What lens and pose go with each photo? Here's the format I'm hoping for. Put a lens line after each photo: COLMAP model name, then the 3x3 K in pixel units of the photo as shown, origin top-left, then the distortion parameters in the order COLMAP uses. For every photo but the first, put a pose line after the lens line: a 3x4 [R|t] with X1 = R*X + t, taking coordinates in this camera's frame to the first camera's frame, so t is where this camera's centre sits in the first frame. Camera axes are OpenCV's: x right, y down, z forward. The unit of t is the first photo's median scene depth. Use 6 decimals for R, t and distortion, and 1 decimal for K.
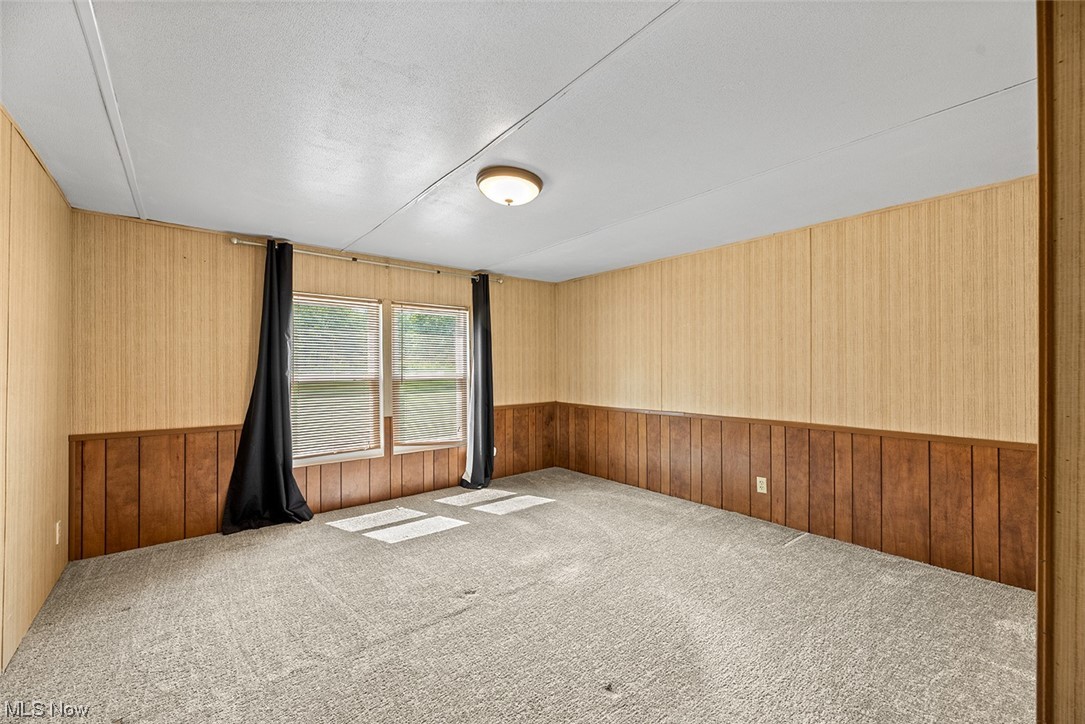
lens RADIAL K [[439.6, 0, 545.9], [0, 439.6, 362.5], [0, 0, 1]] dist [0.000884, -0.001299]
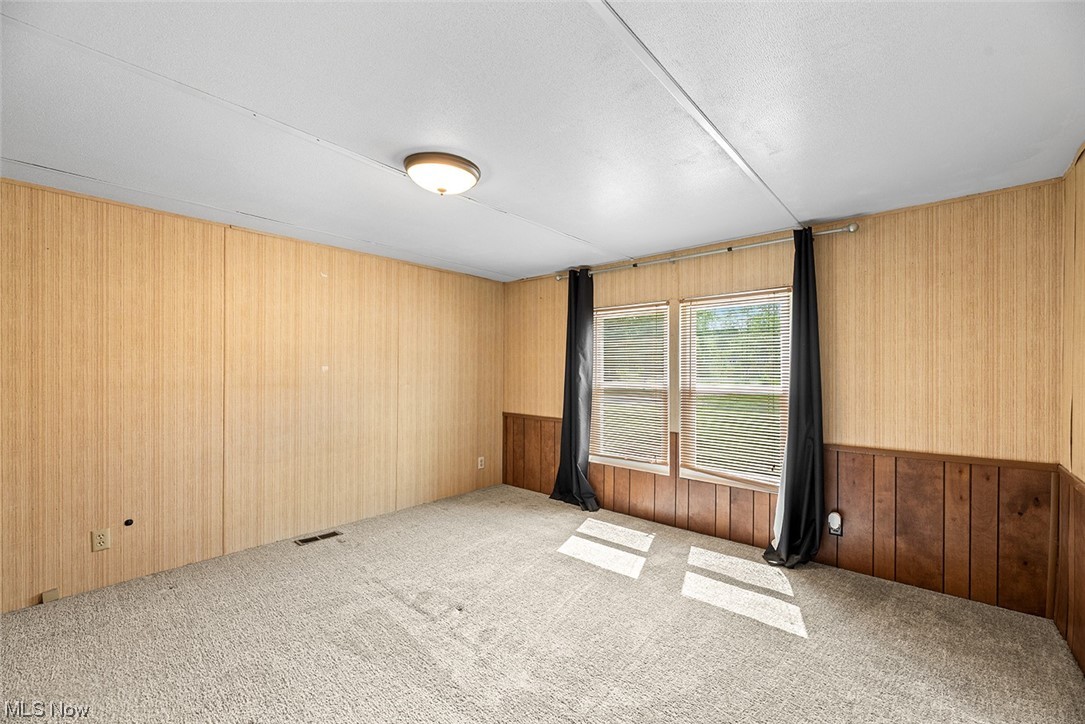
lens RADIAL K [[439.6, 0, 546.1], [0, 439.6, 370.0], [0, 0, 1]] dist [0.000884, -0.001299]
pose [[0.162567, -0.003036, -0.986693, 0.498049], [-0.000498, 0.999995, -0.003159, 0.002298], [0.986697, 0.001005, 0.162565, 0.642713]]
